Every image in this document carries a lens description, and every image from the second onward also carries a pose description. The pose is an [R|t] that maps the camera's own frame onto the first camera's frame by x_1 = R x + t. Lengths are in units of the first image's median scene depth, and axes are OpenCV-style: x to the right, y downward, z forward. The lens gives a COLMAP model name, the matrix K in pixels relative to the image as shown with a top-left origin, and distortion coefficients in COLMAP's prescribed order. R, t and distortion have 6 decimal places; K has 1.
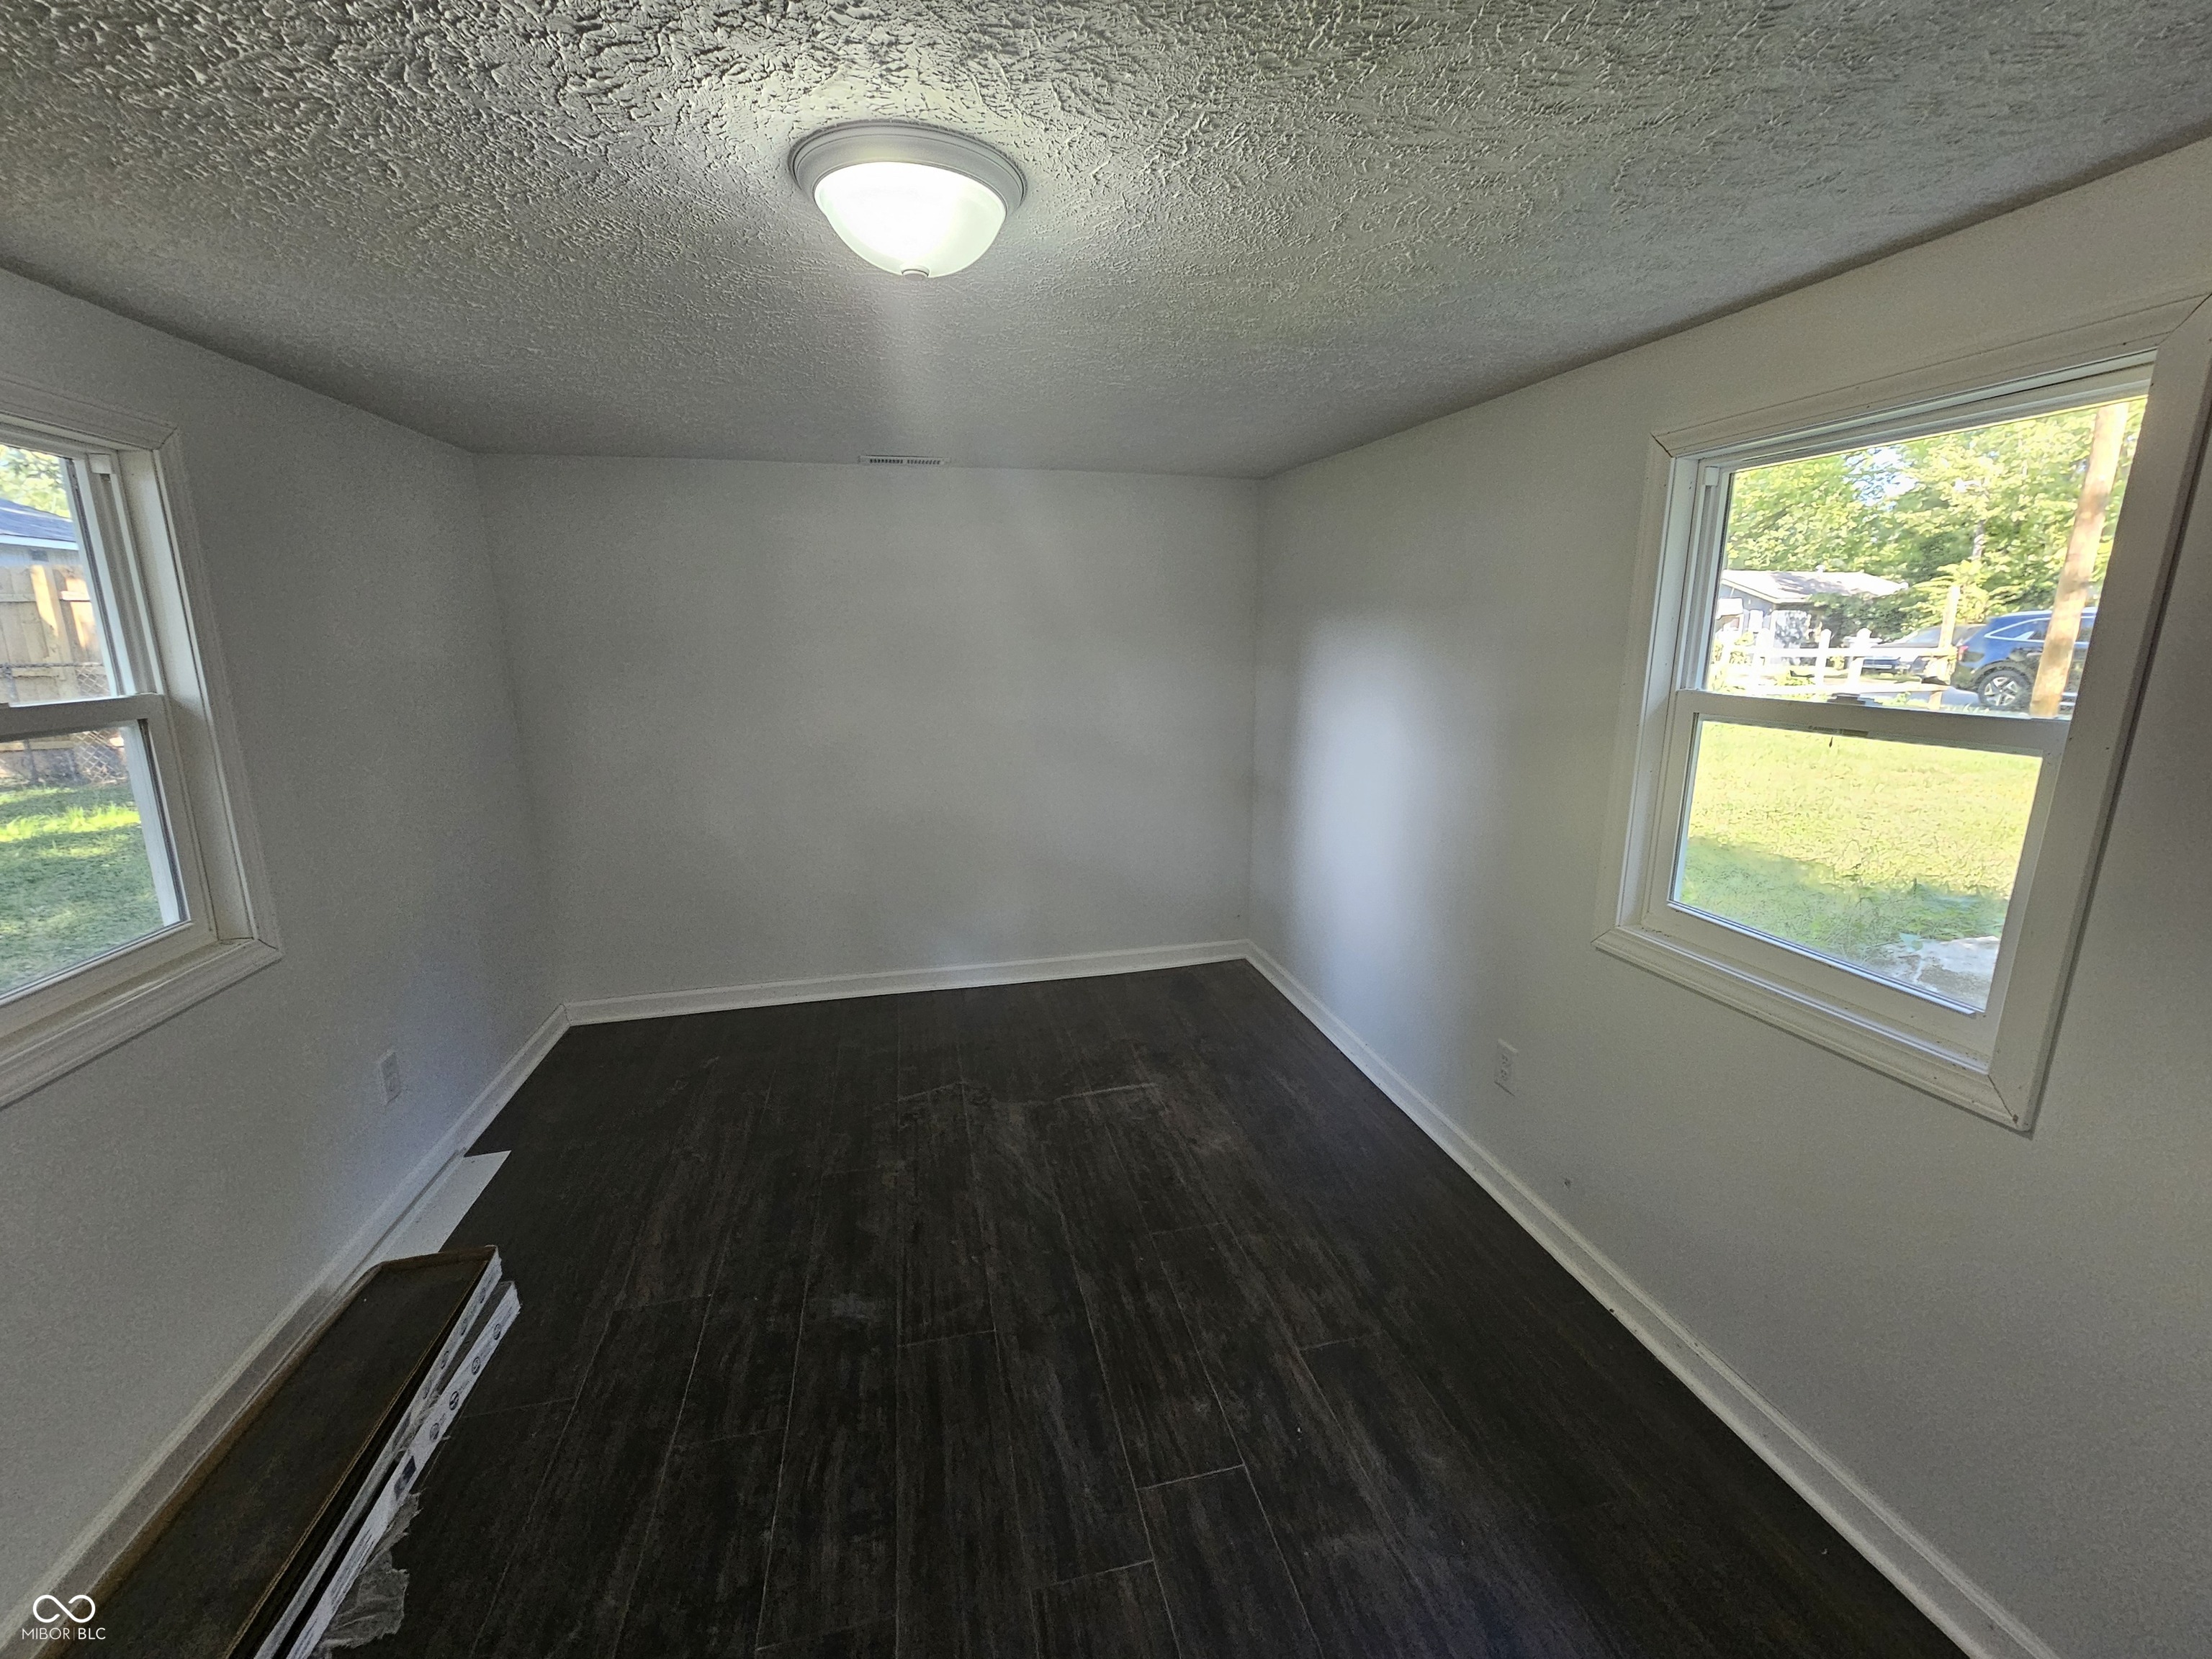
lens RADIAL K [[902.7, 0, 1109.2], [0, 902.7, 823.6], [0, 0, 1]] dist [0.000618, 0.000066]
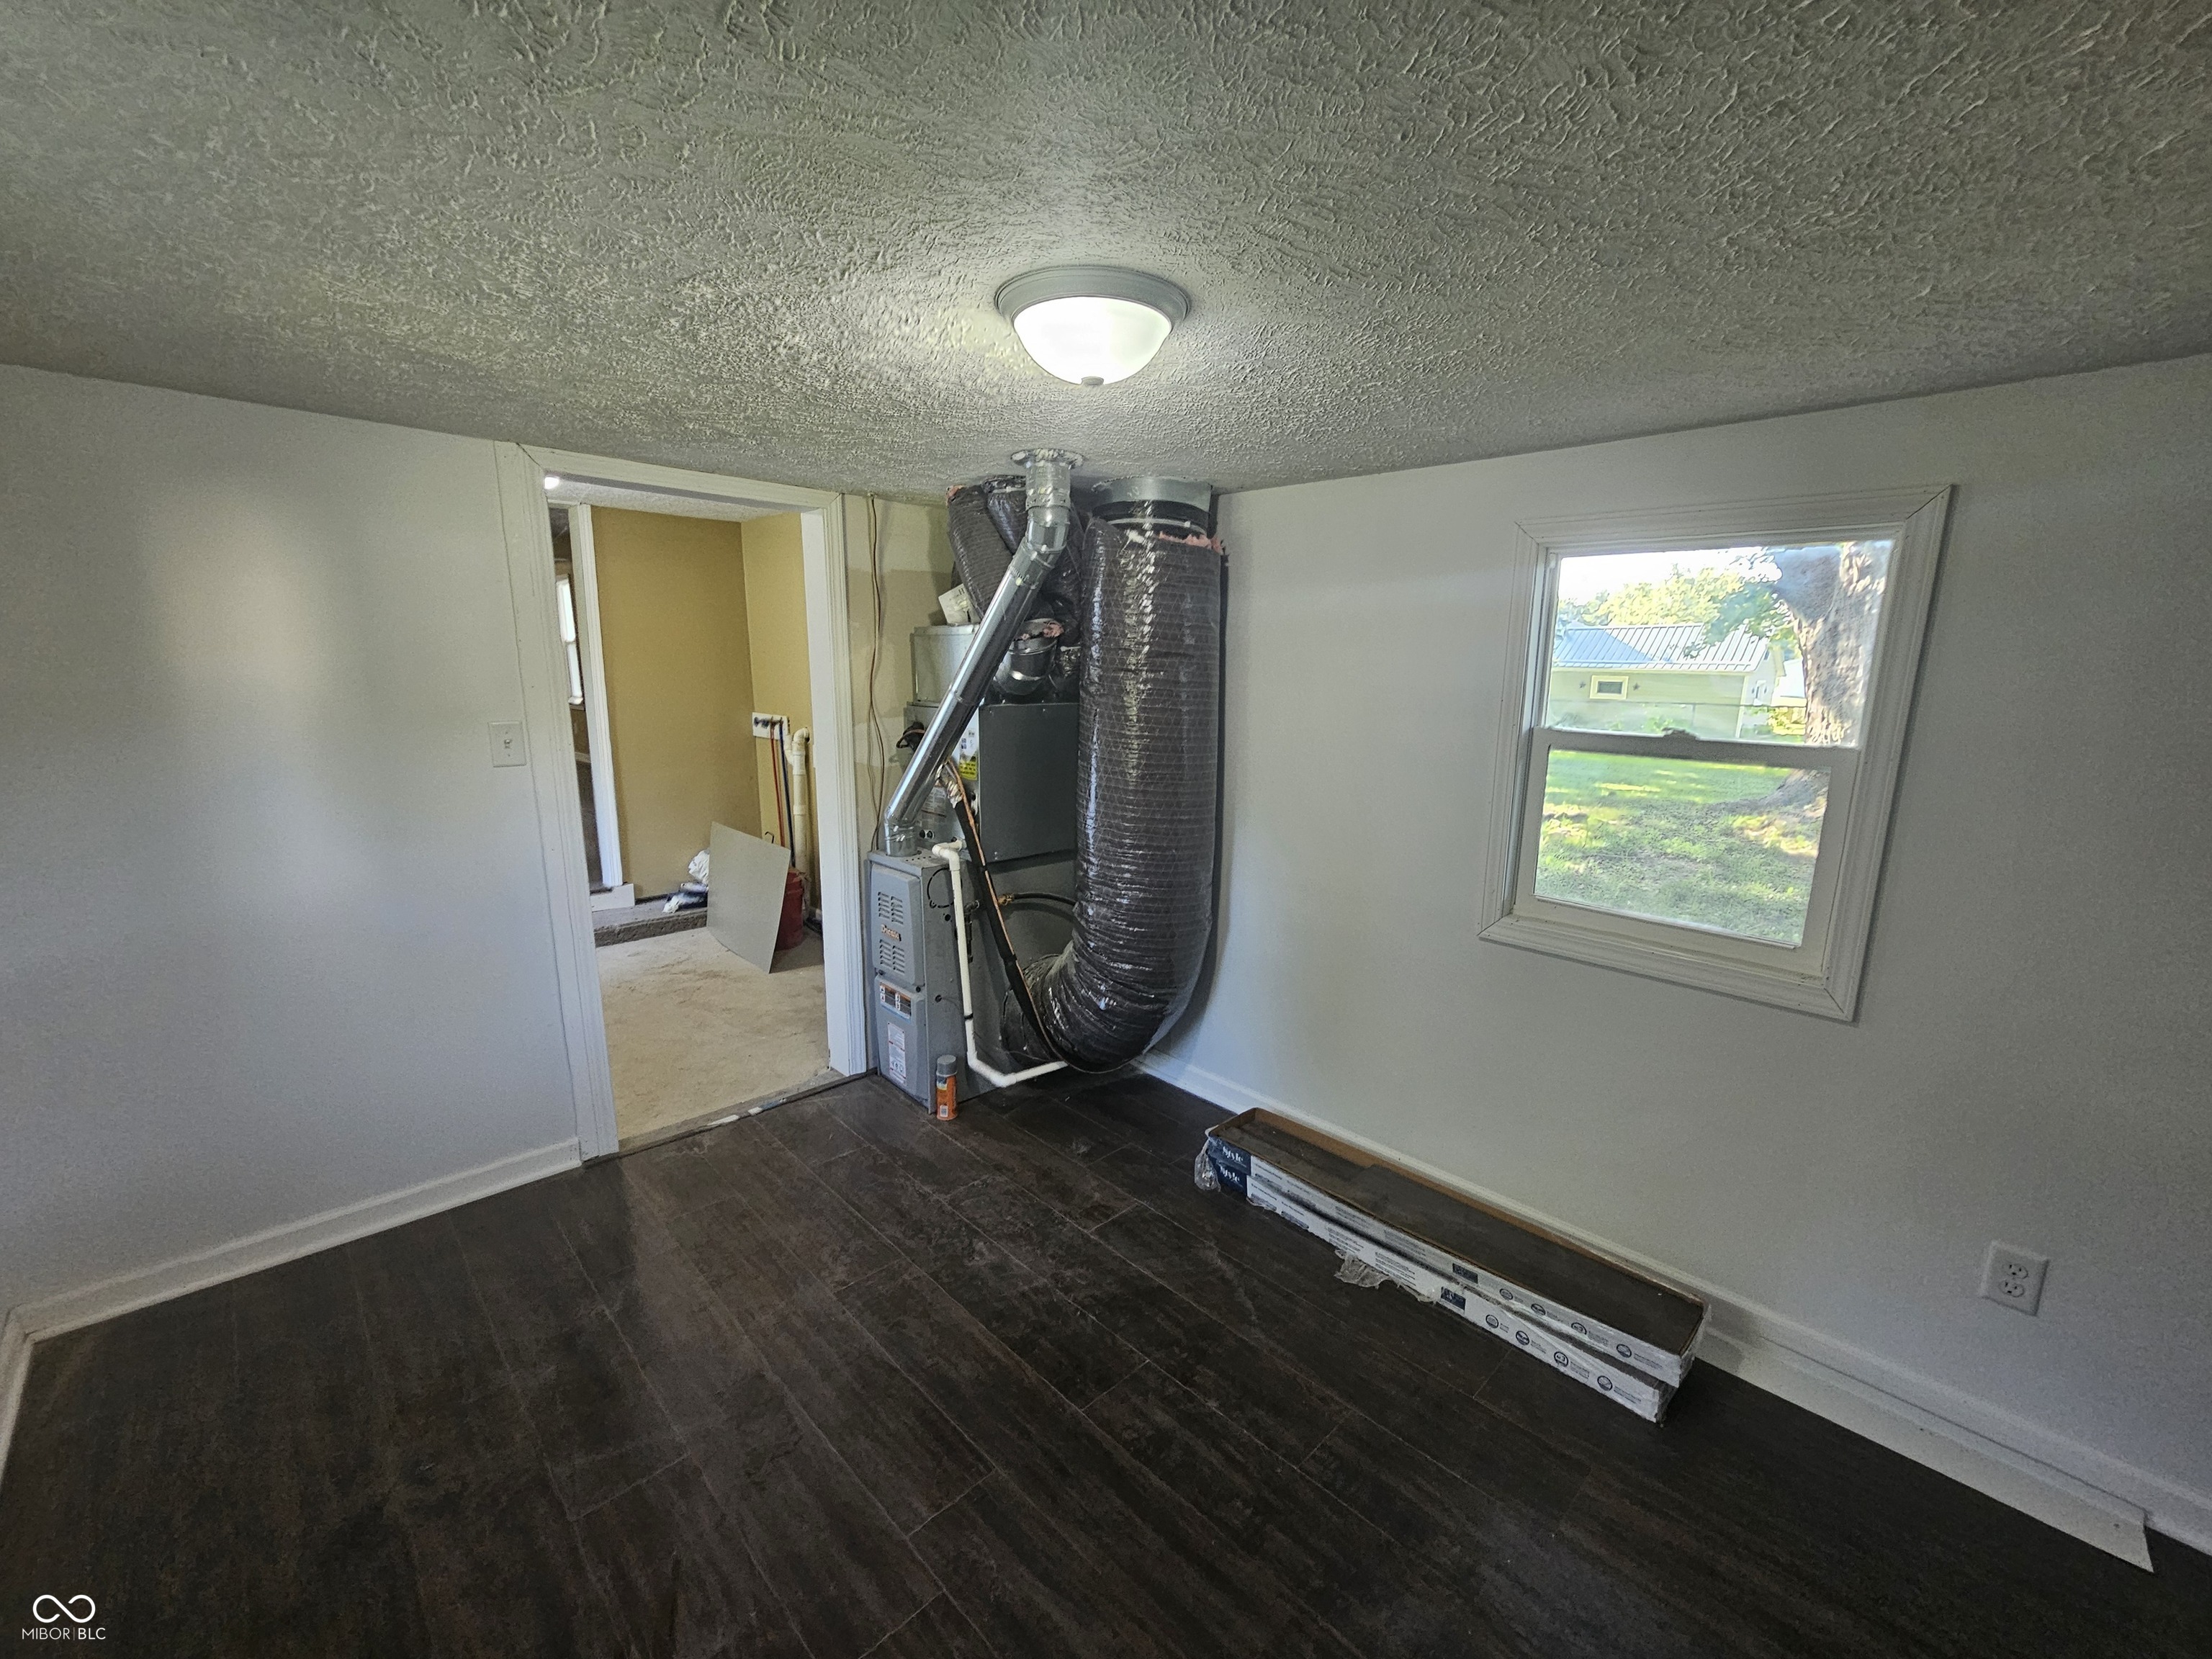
lens RADIAL K [[902.7, 0, 1111.9], [0, 902.7, 833.5], [0, 0, 1]] dist [0.000618, 0.000066]
pose [[-0.854746, 0.085042, -0.512033, 0.286669], [-0.129155, 0.920611, 0.368502, -0.343490], [0.502721, 0.381108, -0.775905, 1.487203]]
